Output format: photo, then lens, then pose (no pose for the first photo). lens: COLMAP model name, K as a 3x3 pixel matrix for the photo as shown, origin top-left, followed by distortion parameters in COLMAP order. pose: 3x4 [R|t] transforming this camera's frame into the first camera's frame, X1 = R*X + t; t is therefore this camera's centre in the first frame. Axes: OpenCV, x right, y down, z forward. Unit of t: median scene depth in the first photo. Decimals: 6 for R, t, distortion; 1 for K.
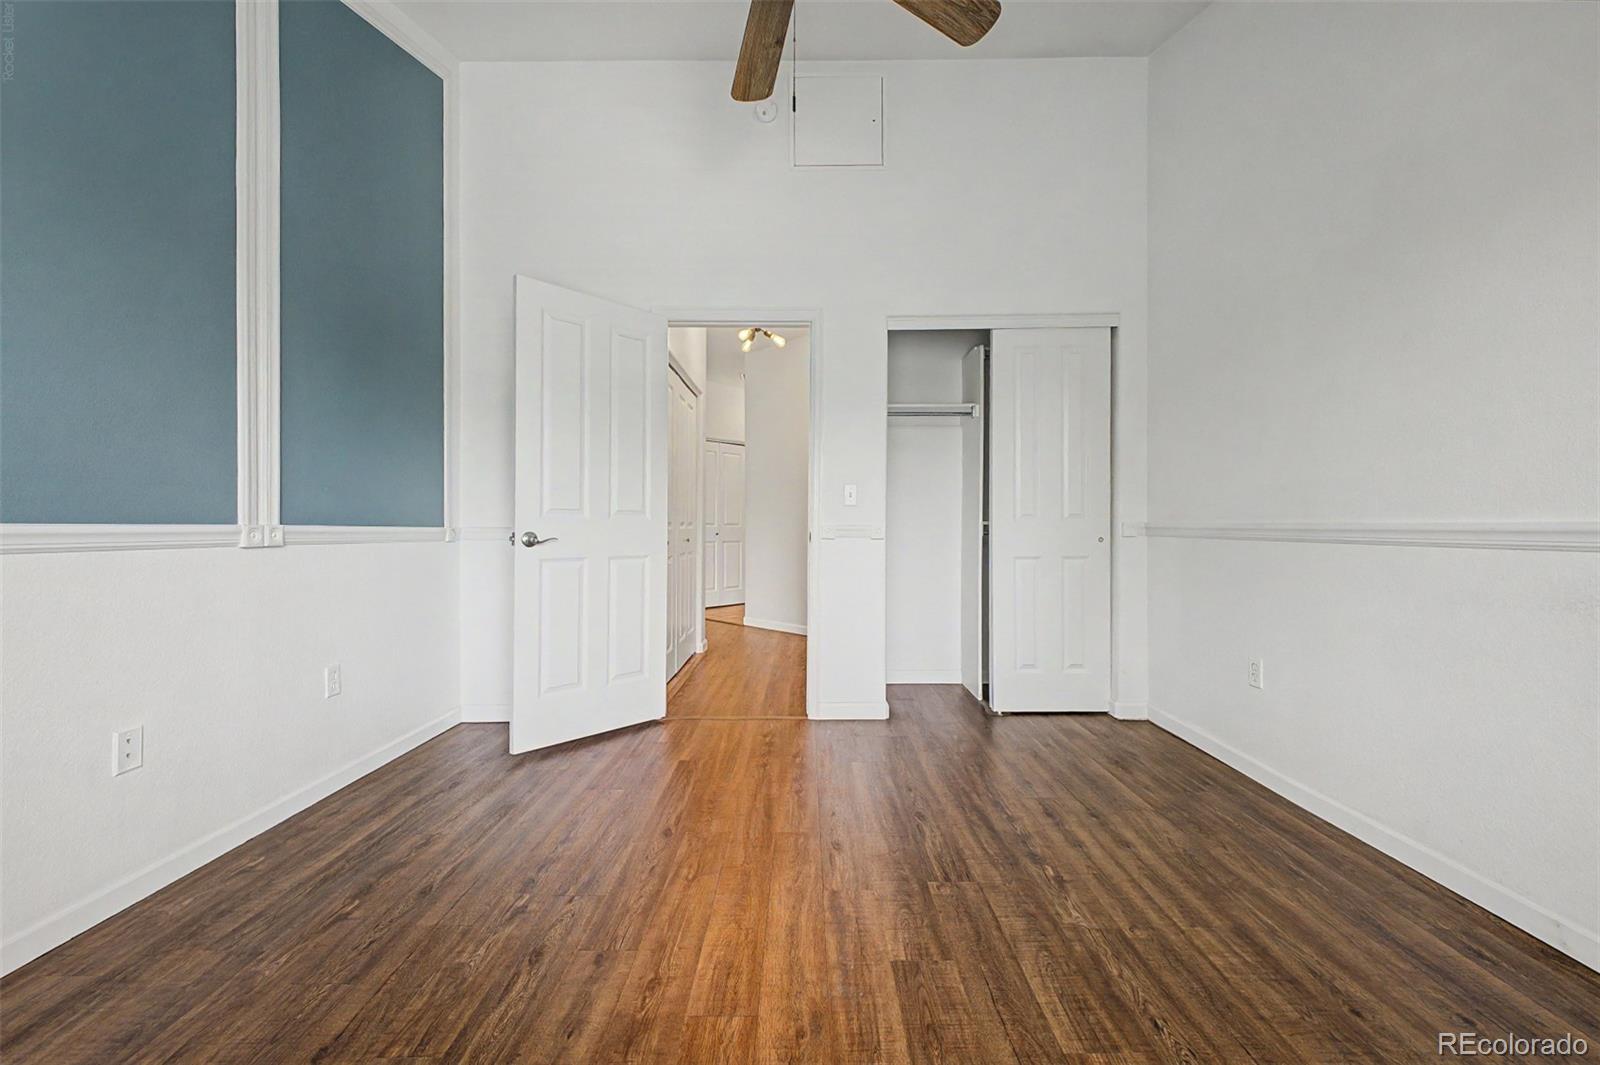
lens RADIAL K [[632.0, 0, 798.5], [0, 632.0, 526.6], [0, 0, 1]] dist [0.021746, -0.008272]
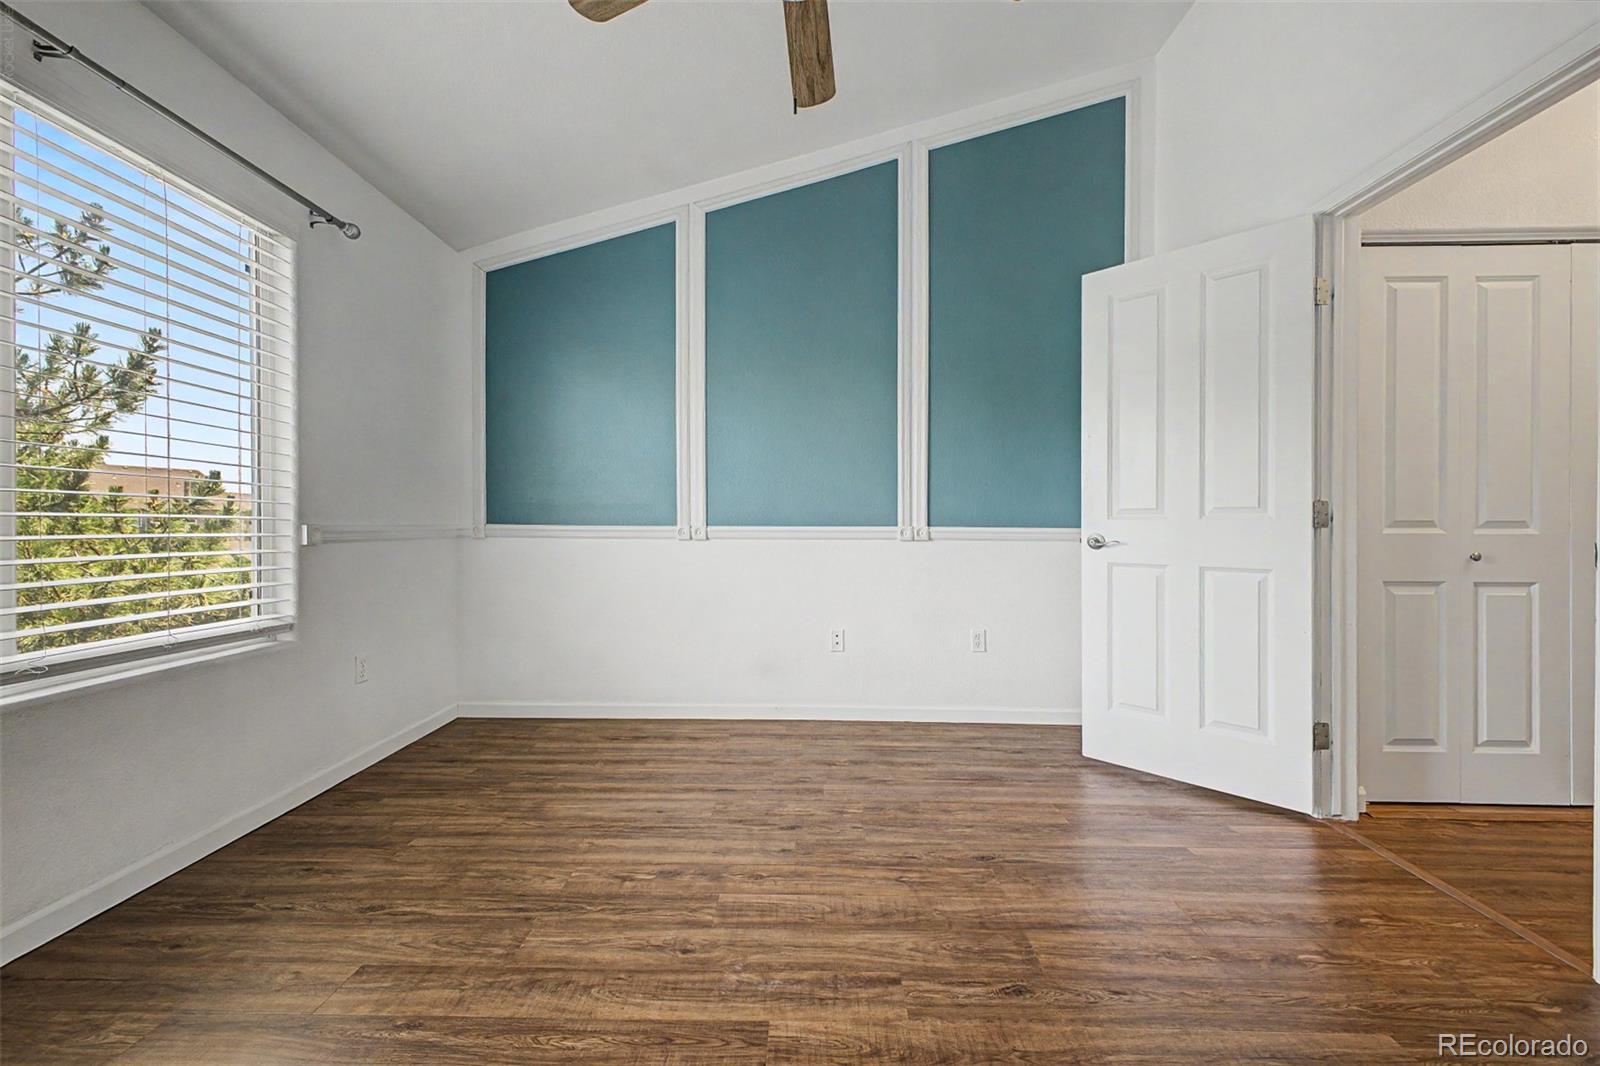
lens RADIAL K [[625.2, 0, 801.7], [0, 625.2, 526.5], [0, 0, 1]] dist [0.021716, -0.009374]
pose [[-0.004767, -0.000661, -0.999988, 0.718437], [-0.000970, 0.999999, -0.000656, -0.002045], [0.999988, 0.000967, -0.004767, 0.739865]]
